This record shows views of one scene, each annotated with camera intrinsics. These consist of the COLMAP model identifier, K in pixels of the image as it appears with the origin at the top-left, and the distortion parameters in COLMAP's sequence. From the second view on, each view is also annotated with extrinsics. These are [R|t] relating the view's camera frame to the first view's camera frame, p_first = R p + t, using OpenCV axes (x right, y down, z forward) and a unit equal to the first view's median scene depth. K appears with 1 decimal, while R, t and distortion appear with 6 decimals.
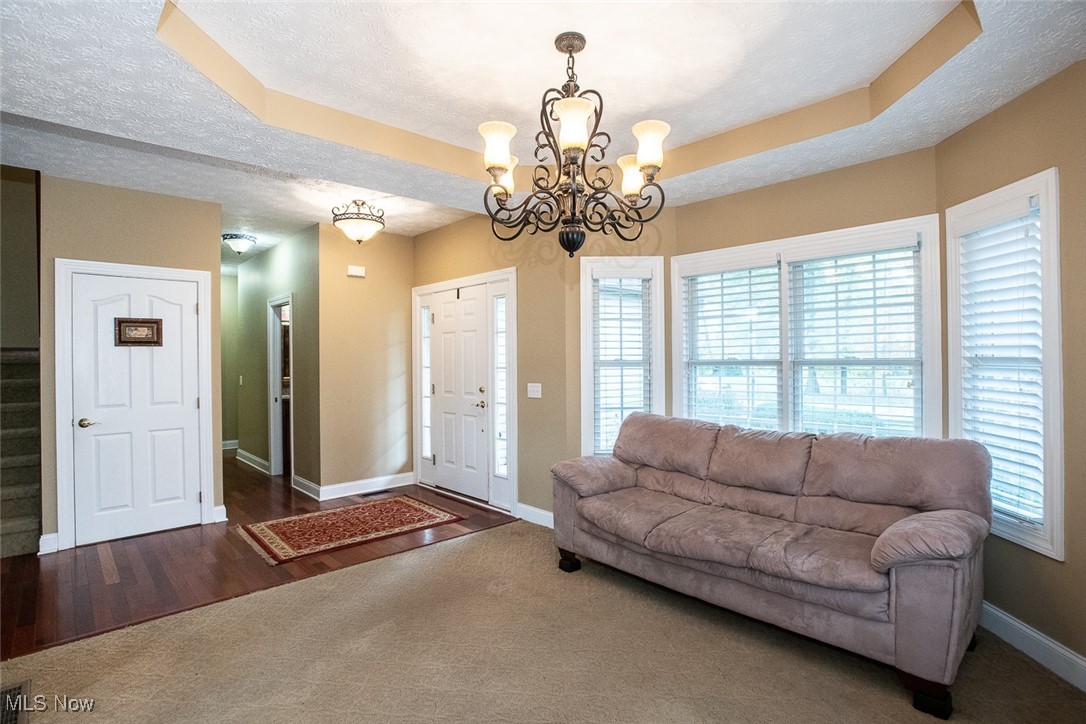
lens RADIAL K [[557.5, 0, 546.8], [0, 557.5, 363.2], [0, 0, 1]] dist [-0.002978, 0.001046]
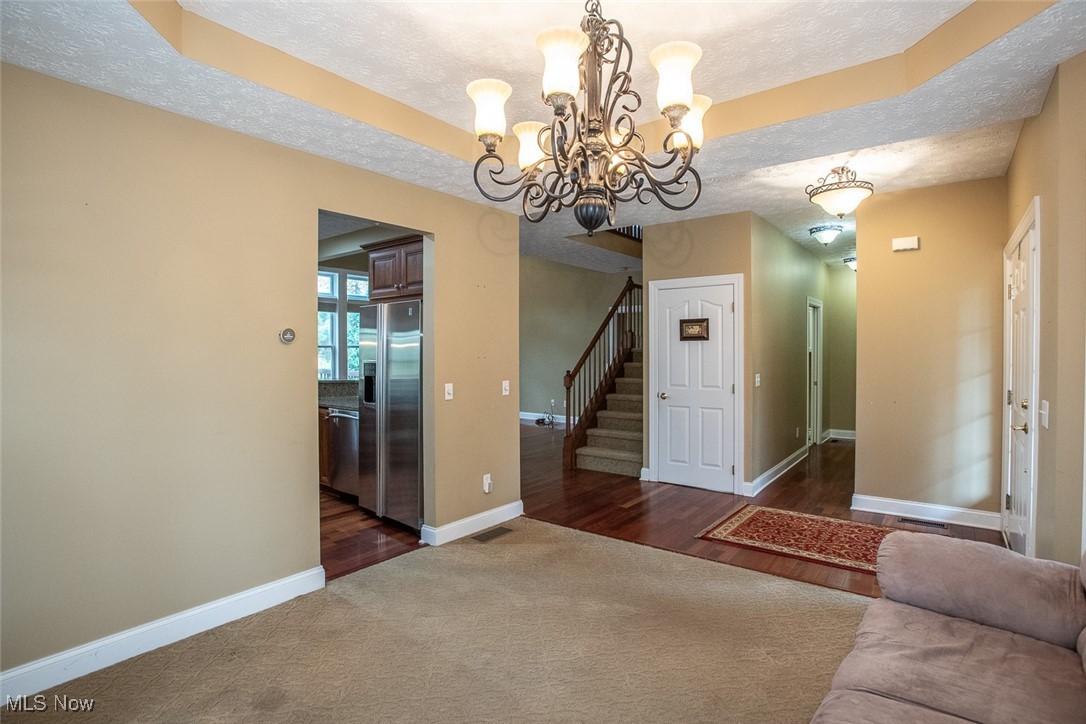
lens RADIAL K [[557.5, 0, 545.5], [0, 557.5, 359.3], [0, 0, 1]] dist [-0.002978, 0.001046]
pose [[0.166710, 0.025608, -0.985673, 0.472456], [-0.003809, 0.999672, 0.025328, -0.018306], [0.985999, -0.000468, 0.166753, 0.441452]]
